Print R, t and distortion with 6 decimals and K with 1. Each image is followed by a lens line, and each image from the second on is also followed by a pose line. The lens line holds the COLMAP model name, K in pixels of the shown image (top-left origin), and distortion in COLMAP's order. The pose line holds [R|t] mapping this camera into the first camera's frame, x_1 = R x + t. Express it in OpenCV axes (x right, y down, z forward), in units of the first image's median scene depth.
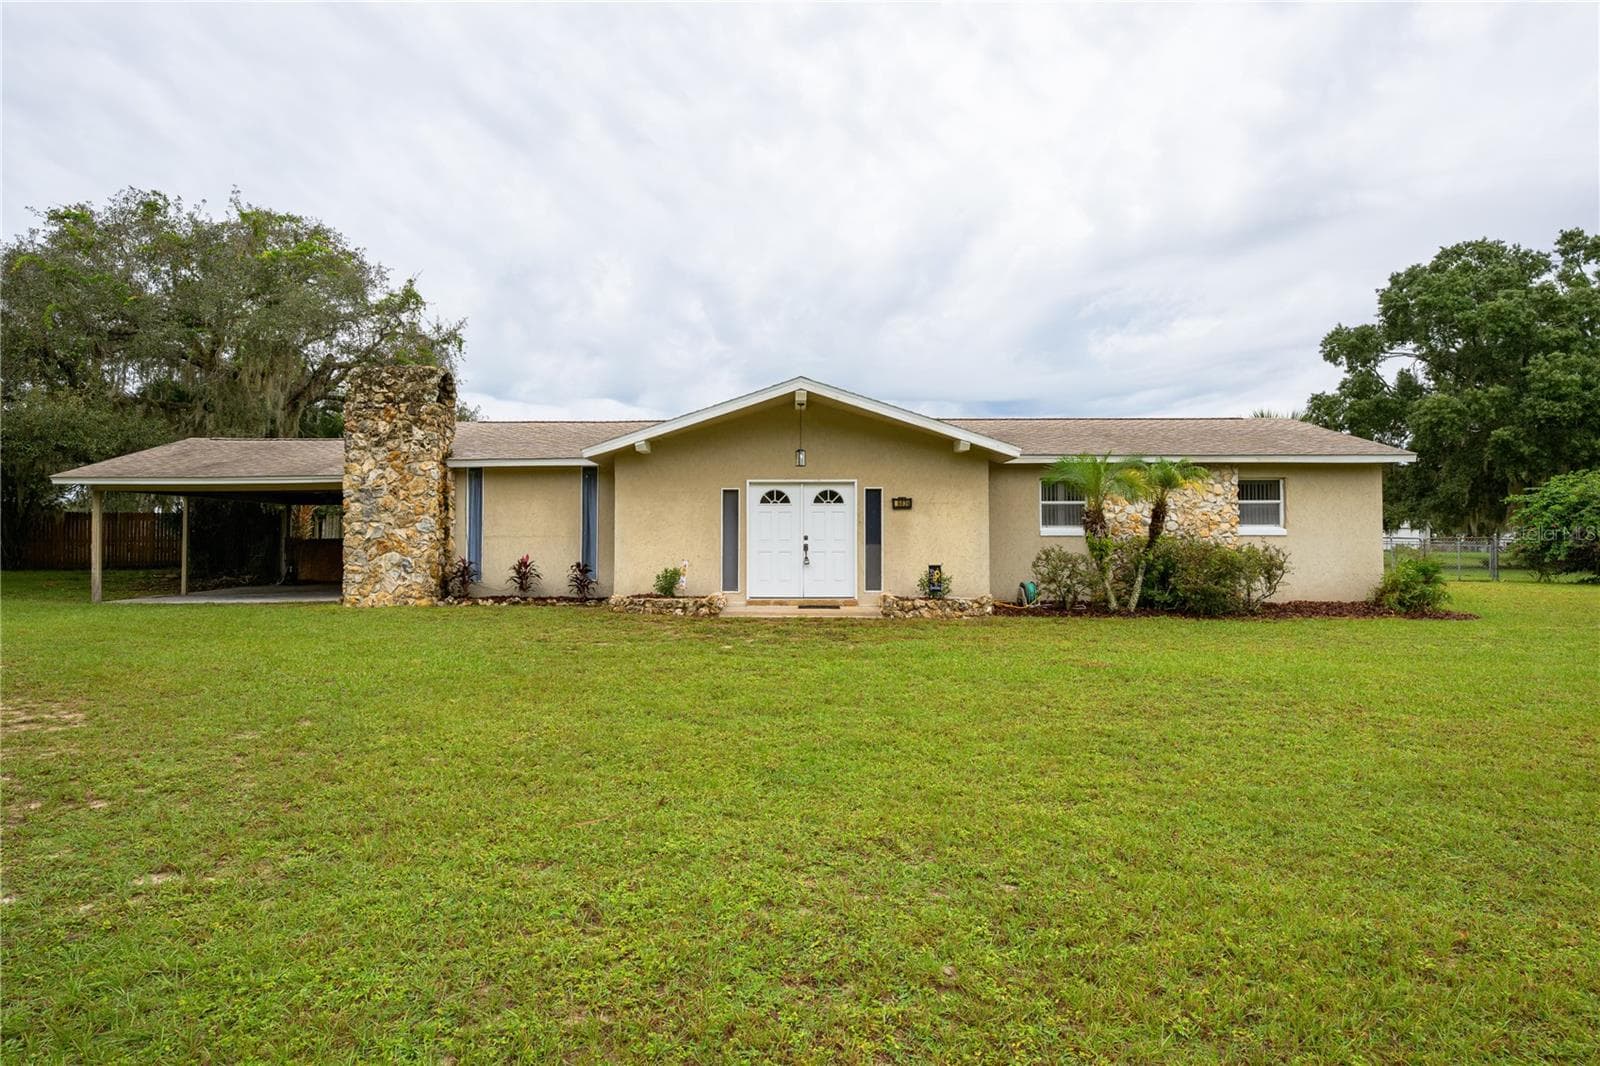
lens RADIAL K [[907.1, 0, 780.0], [0, 907.1, 511.9], [0, 0, 1]] dist [-0.001698, -0.000378]
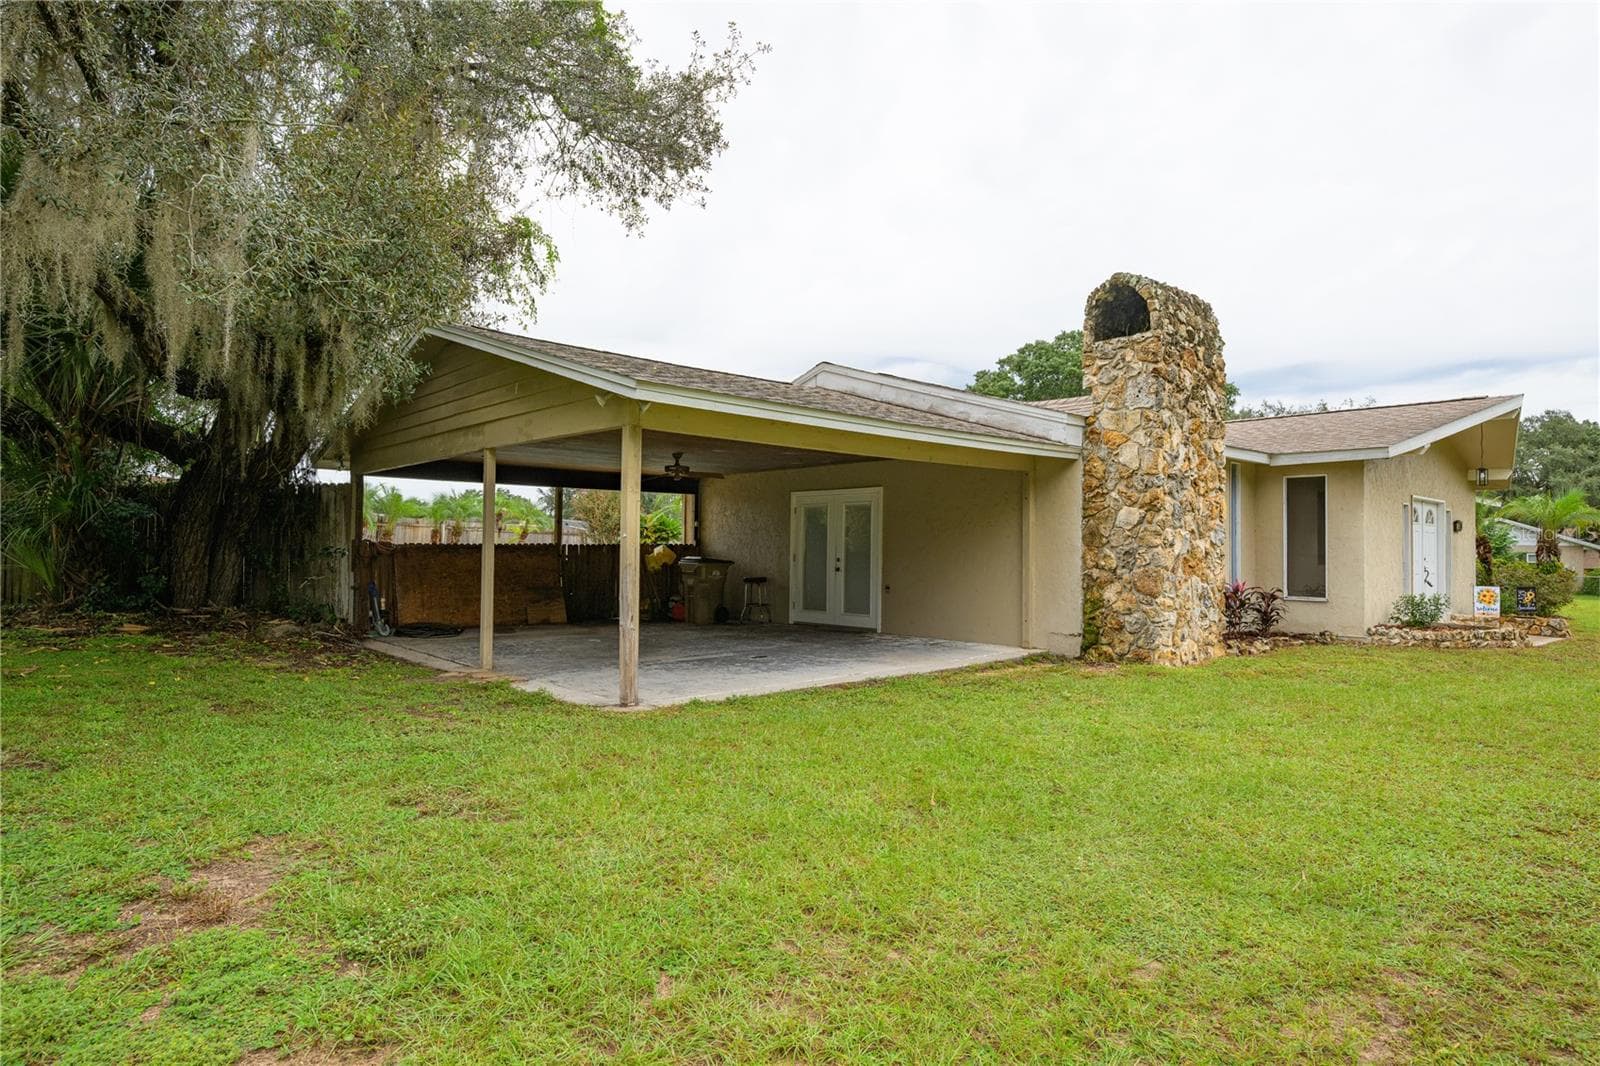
lens RADIAL K [[926.4, 0, 800.0], [0, 926.4, 533.0], [0, 0, 1]] dist [0.001396, 0.000128]
pose [[0.726299, 0.026251, 0.686878, -1.079268], [-0.035257, 0.999378, -0.000914, 0.024342], [-0.686474, -0.023554, 0.726772, 0.713424]]
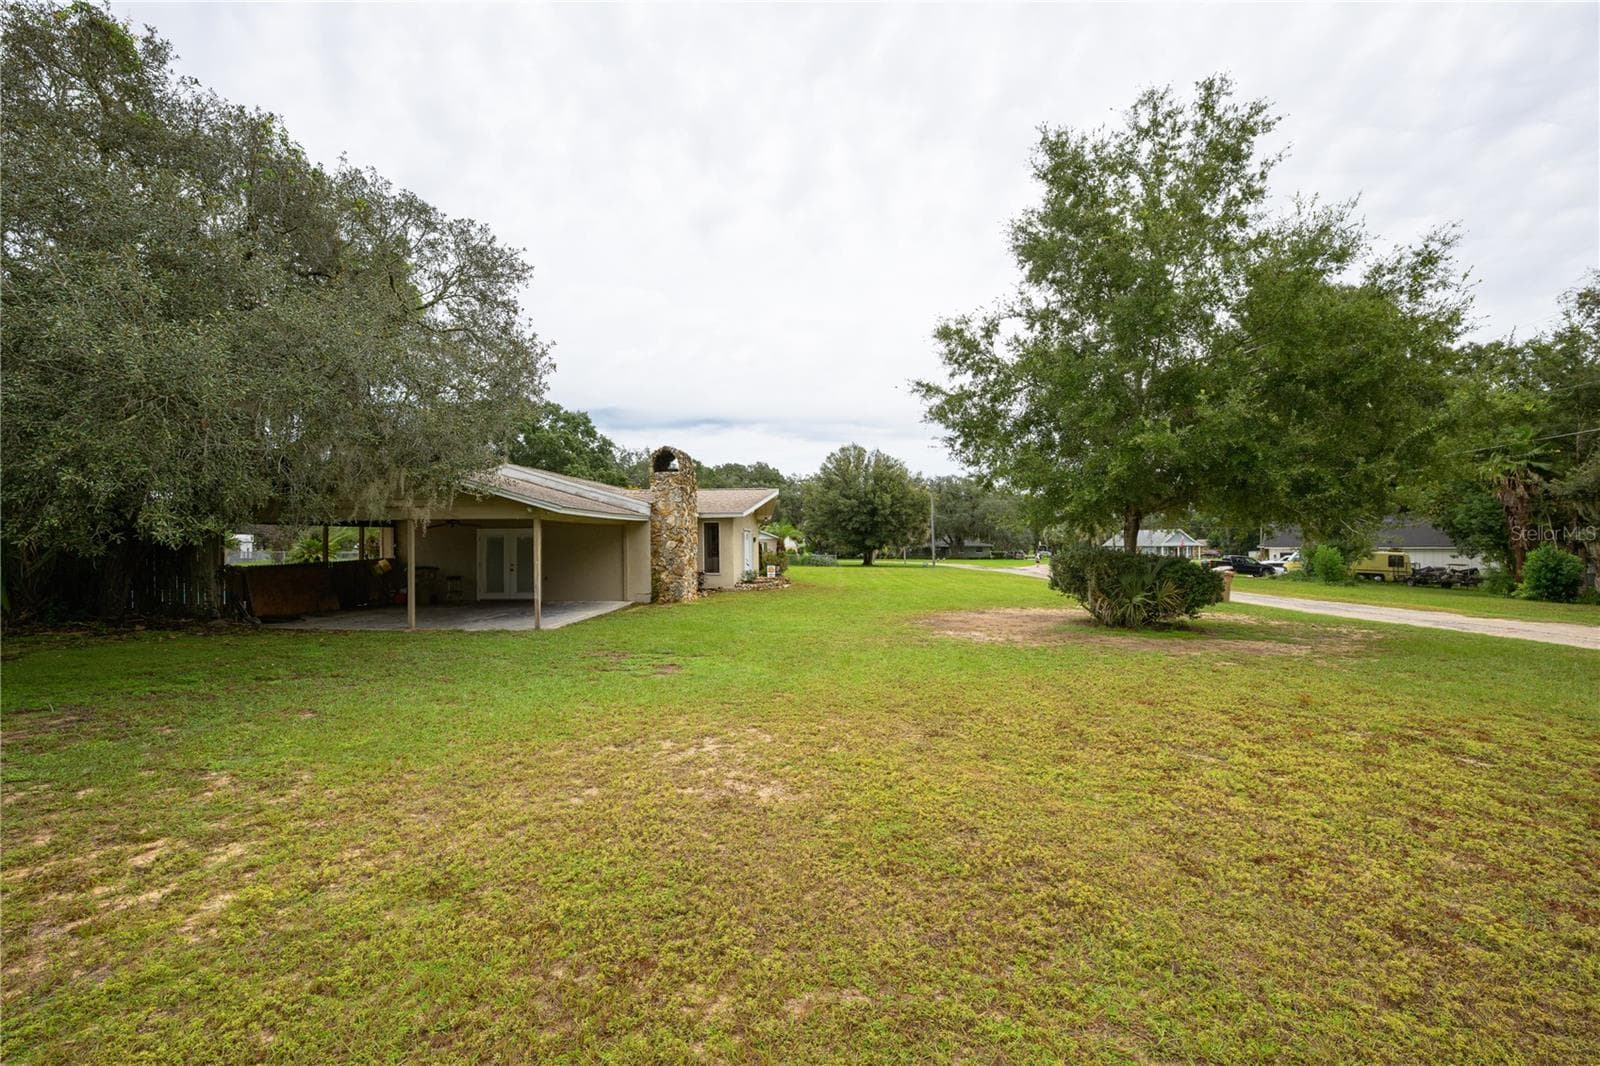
lens RADIAL K [[713.7, 0, 800.0], [0, 713.7, 533.0], [0, 0, 1]] dist [0.001514, 0.000034]
pose [[0.064272, 0.015824, 0.997807, -1.685192], [-0.023390, 0.999623, -0.014346, -0.003076], [-0.997658, -0.022417, 0.064618, 0.721368]]
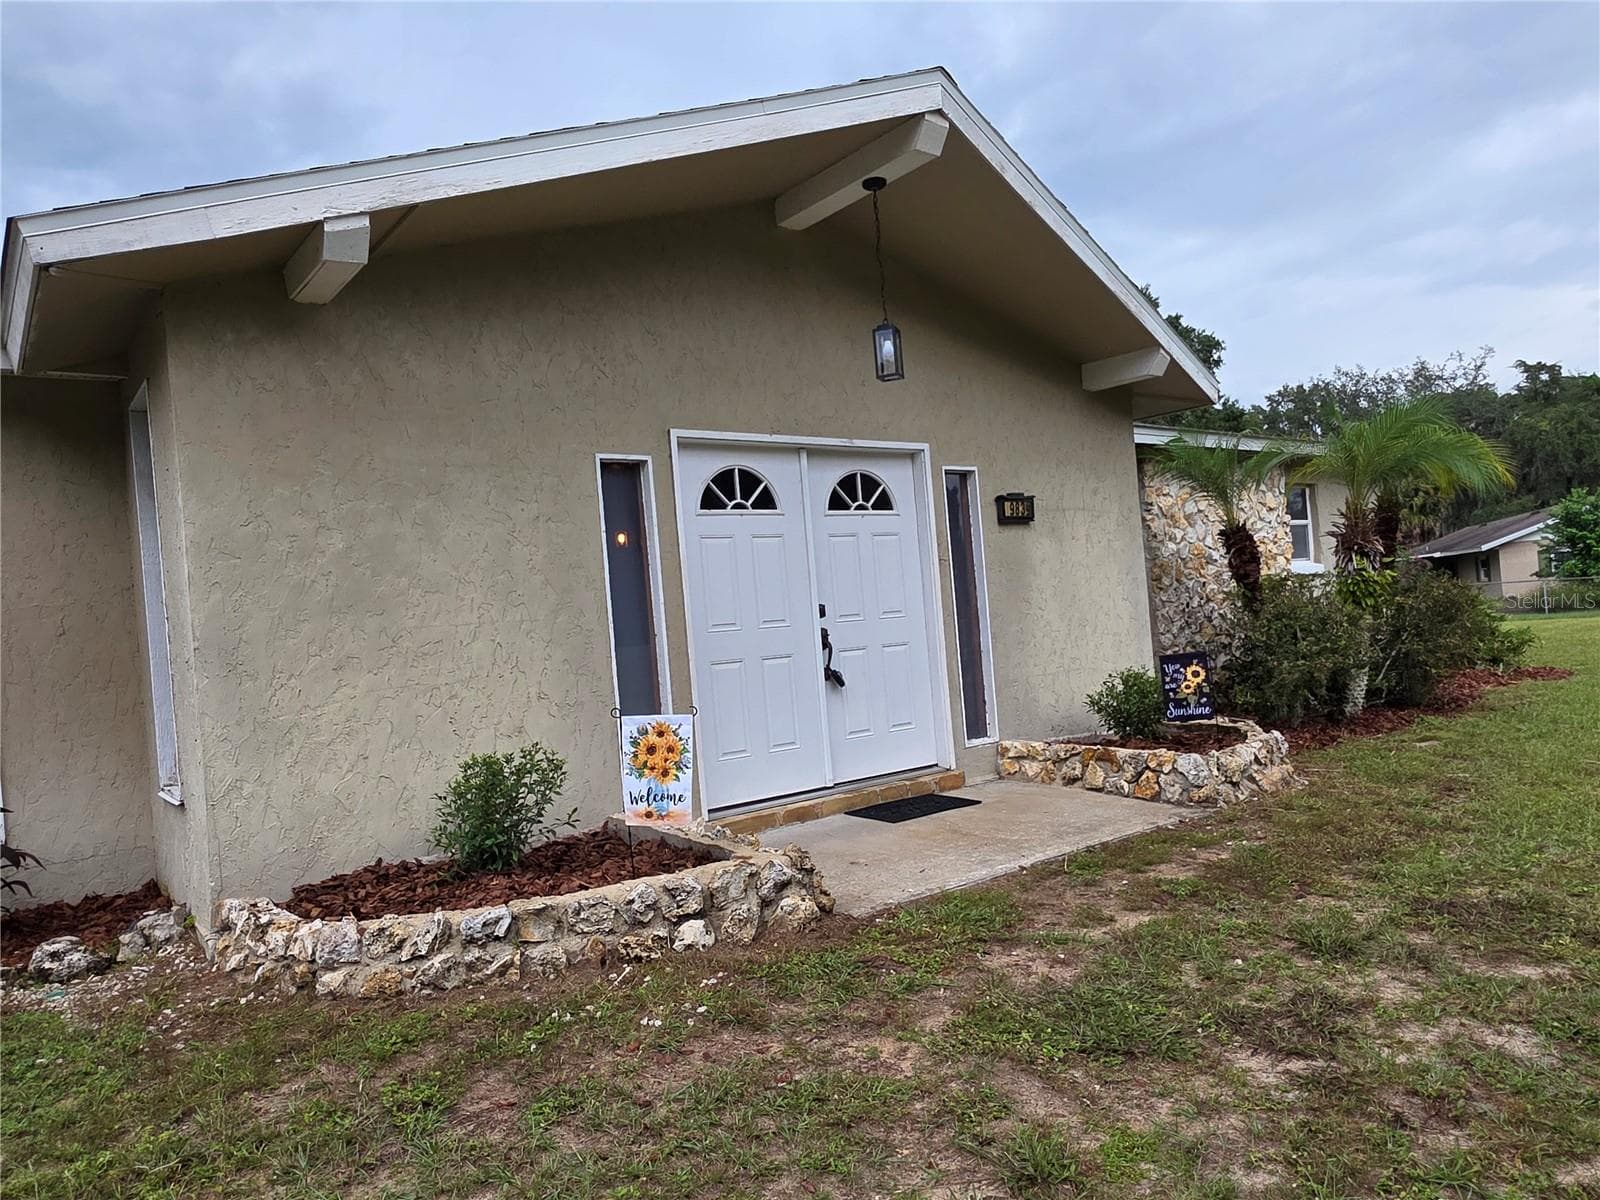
lens RADIAL K [[1073.2, 0, 790.5], [0, 1073.2, 628.4], [0, 0, 1]] dist [0.001327, -0.001321]
pose [[0.778431, -0.062929, 0.624568, -0.224177], [0.061273, 0.997828, 0.024170, 0.023908], [-0.624733, 0.019455, 0.780596, 0.666660]]
